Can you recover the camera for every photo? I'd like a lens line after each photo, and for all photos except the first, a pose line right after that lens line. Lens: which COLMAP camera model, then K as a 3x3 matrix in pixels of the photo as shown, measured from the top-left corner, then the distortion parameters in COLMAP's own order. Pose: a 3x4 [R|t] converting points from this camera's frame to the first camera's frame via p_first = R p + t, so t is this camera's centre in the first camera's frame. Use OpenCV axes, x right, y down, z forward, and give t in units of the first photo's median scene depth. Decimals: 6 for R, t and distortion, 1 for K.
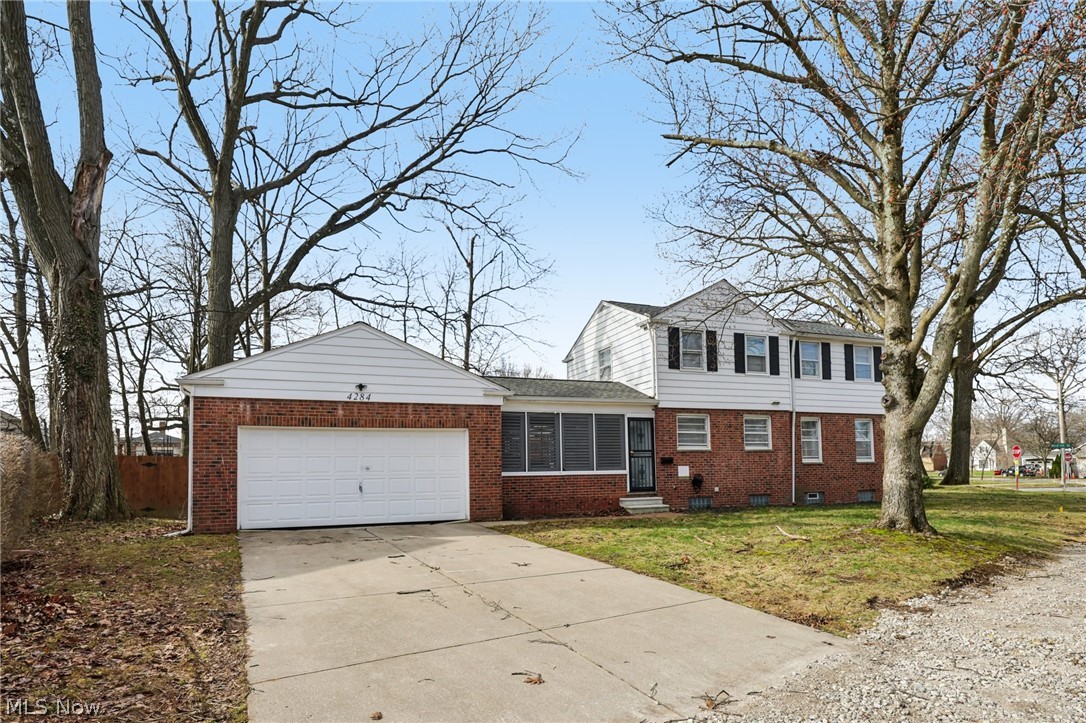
lens RADIAL K [[545.7, 0, 543.0], [0, 545.7, 361.5], [0, 0, 1]] dist [-0.000204, 0.000026]
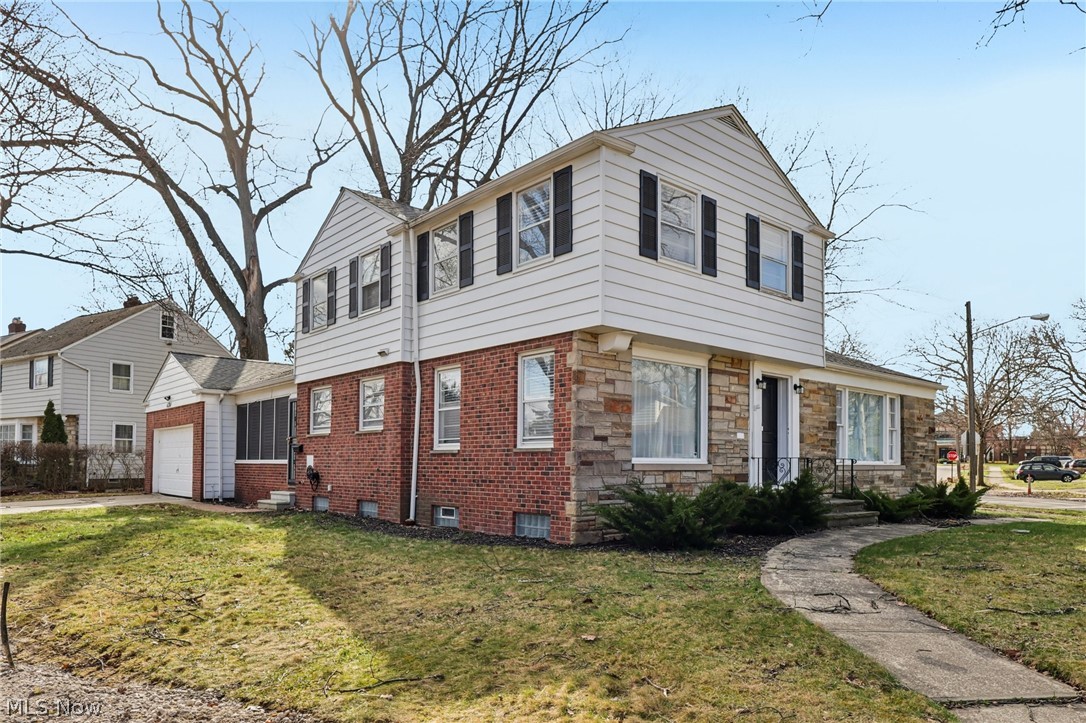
lens RADIAL K [[707.3, 0, 543.0], [0, 707.3, 361.5], [0, 0, 1]] dist [-0.000214, 0.000009]
pose [[0.356044, -0.124828, -0.926094, 1.185654], [0.162594, 0.984196, -0.070150, 0.164721], [0.920215, -0.125601, 0.370714, 0.848022]]
